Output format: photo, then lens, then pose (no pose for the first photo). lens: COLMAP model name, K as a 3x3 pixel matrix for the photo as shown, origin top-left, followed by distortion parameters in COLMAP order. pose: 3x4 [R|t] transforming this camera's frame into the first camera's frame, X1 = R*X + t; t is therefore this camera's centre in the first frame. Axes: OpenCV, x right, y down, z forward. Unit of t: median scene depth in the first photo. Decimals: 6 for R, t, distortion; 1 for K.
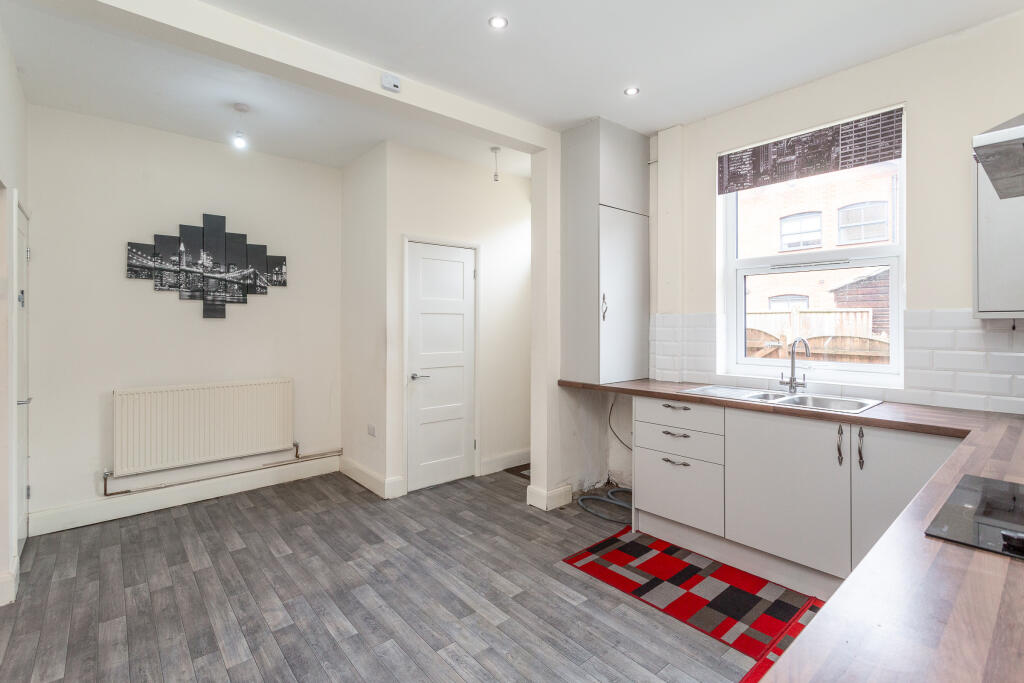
lens RADIAL K [[481.5, 0, 513.3], [0, 481.5, 321.4], [0, 0, 1]] dist [-0.003834, 0.002914]
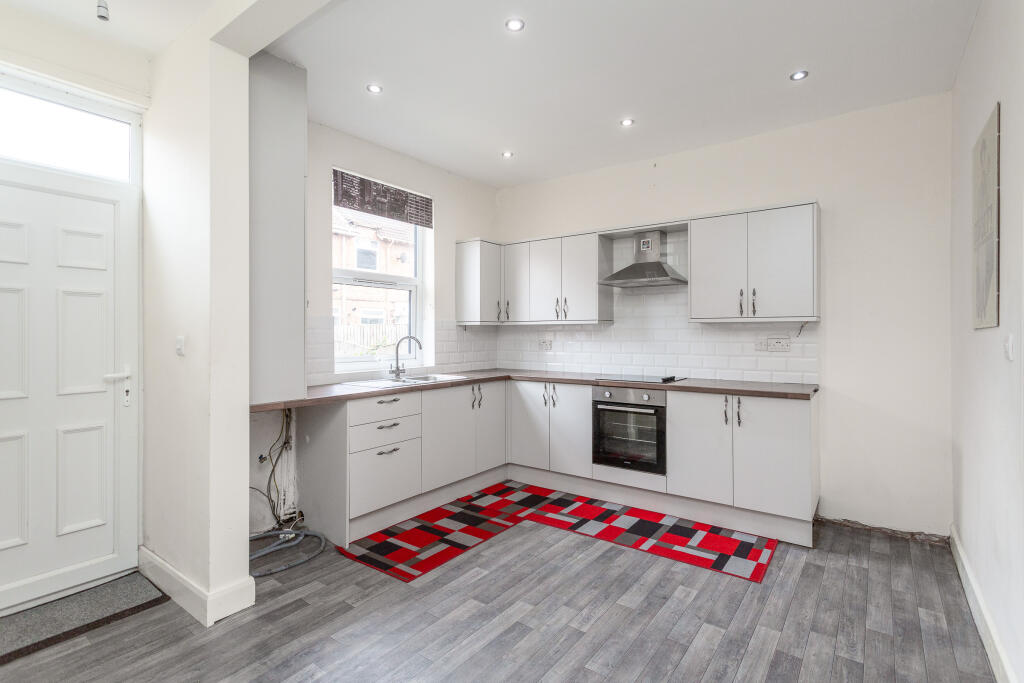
lens RADIAL K [[481.5, 0, 520.4], [0, 481.5, 331.8], [0, 0, 1]] dist [-0.003834, 0.002914]
pose [[-0.228078, 0.002253, 0.973640, -0.787369], [-0.002288, 0.999993, -0.002850, 0.021579], [-0.973640, -0.002877, -0.228071, 0.942368]]
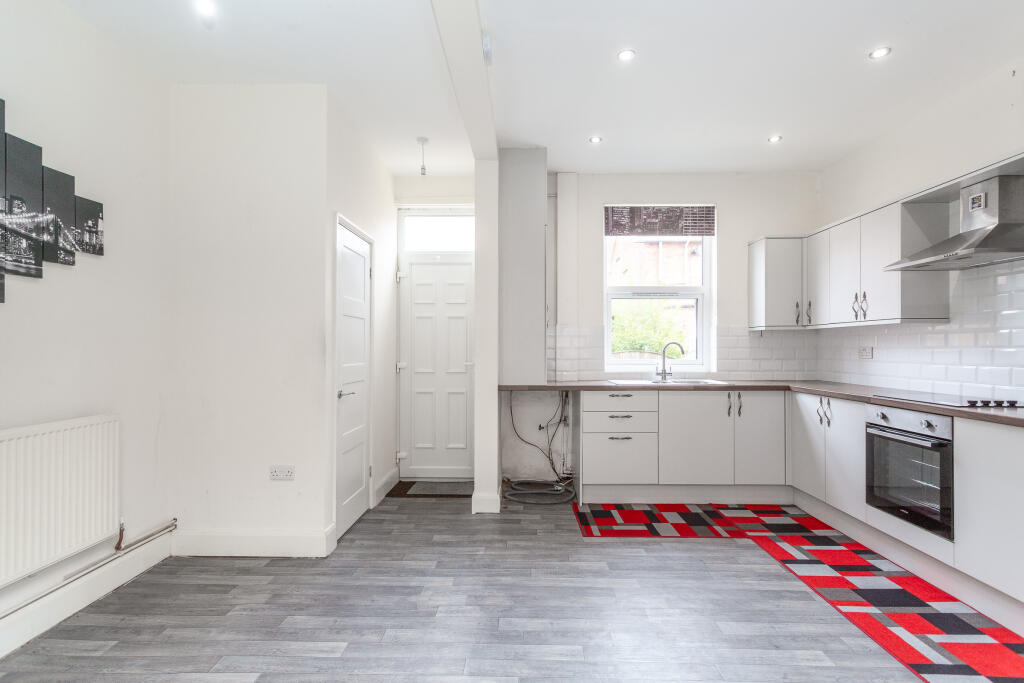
lens RADIAL K [[481.5, 0, 519.8], [0, 481.5, 345.4], [0, 0, 1]] dist [-0.003834, 0.002914]
pose [[0.661340, 0.005426, 0.750066, -0.799632], [-0.003391, 0.999985, -0.004244, 0.048714], [-0.750078, 0.000263, 0.661349, 0.341296]]
